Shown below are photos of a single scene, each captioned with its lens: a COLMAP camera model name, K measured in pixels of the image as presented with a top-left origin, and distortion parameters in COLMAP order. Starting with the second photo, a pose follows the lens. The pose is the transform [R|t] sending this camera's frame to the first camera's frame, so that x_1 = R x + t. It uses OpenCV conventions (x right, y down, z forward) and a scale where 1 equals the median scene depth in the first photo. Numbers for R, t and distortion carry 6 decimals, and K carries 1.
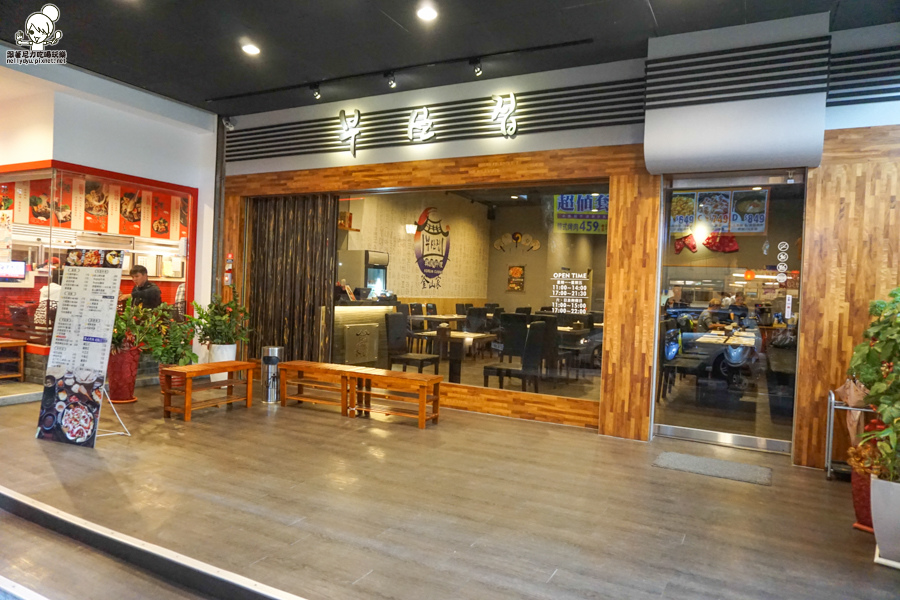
lens RADIAL K [[602.5, 0, 454.5], [0, 602.5, 300.6], [0, 0, 1]] dist [-0.043336, 0.027728]
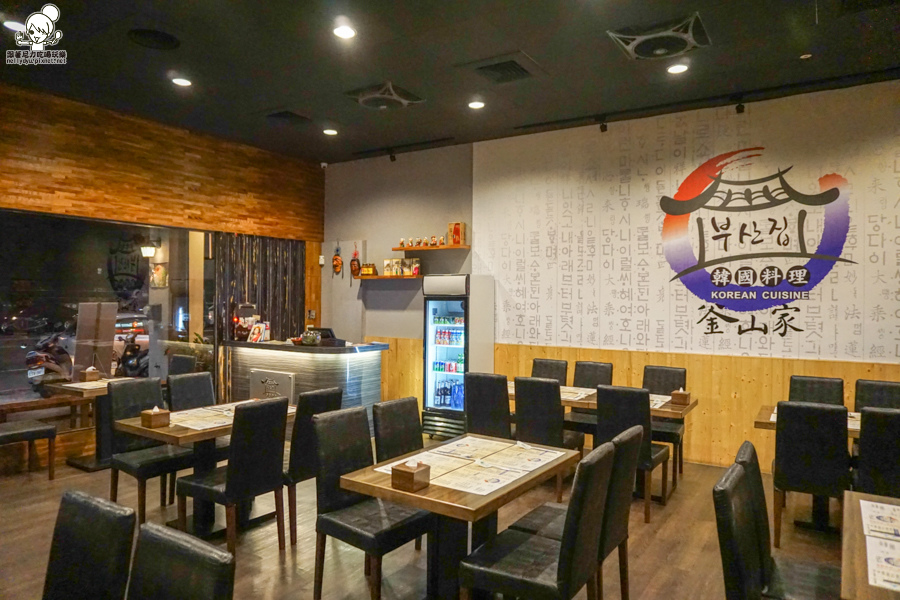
lens RADIAL K [[602.5, 0, 456.9], [0, 602.5, 302.7], [0, 0, 1]] dist [-0.043336, 0.027728]
pose [[-0.092205, -0.044753, -0.994734, 0.804846], [-0.033405, 0.998566, -0.041829, -0.035783], [0.995180, 0.029372, -0.093568, 1.638149]]
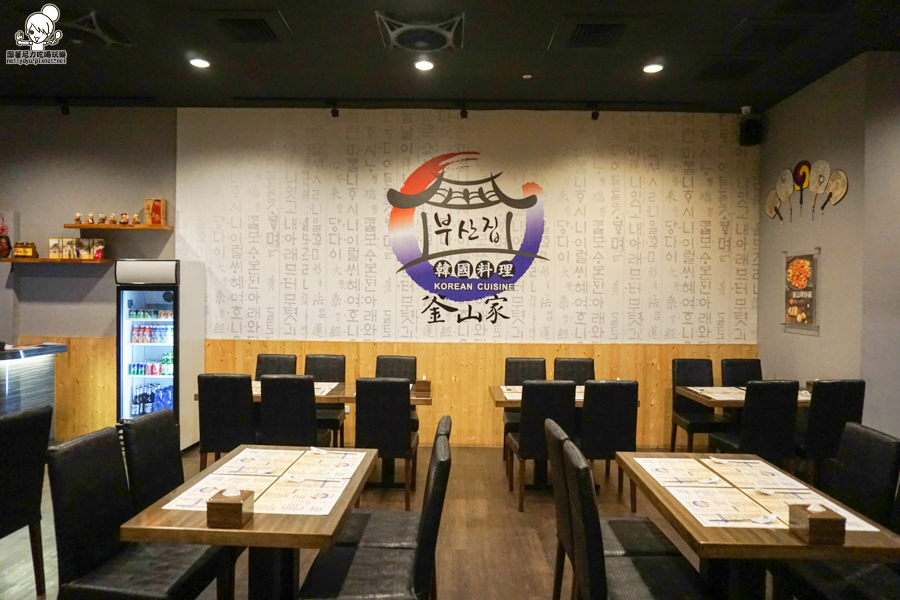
lens RADIAL K [[602.5, 0, 453.0], [0, 602.5, 307.6], [0, 0, 1]] dist [-0.043336, 0.027728]
pose [[0.455267, -0.021848, -0.890087, 0.747687], [-0.006730, 0.999586, -0.027979, -0.036509], [0.890330, 0.018728, 0.454931, 1.527006]]
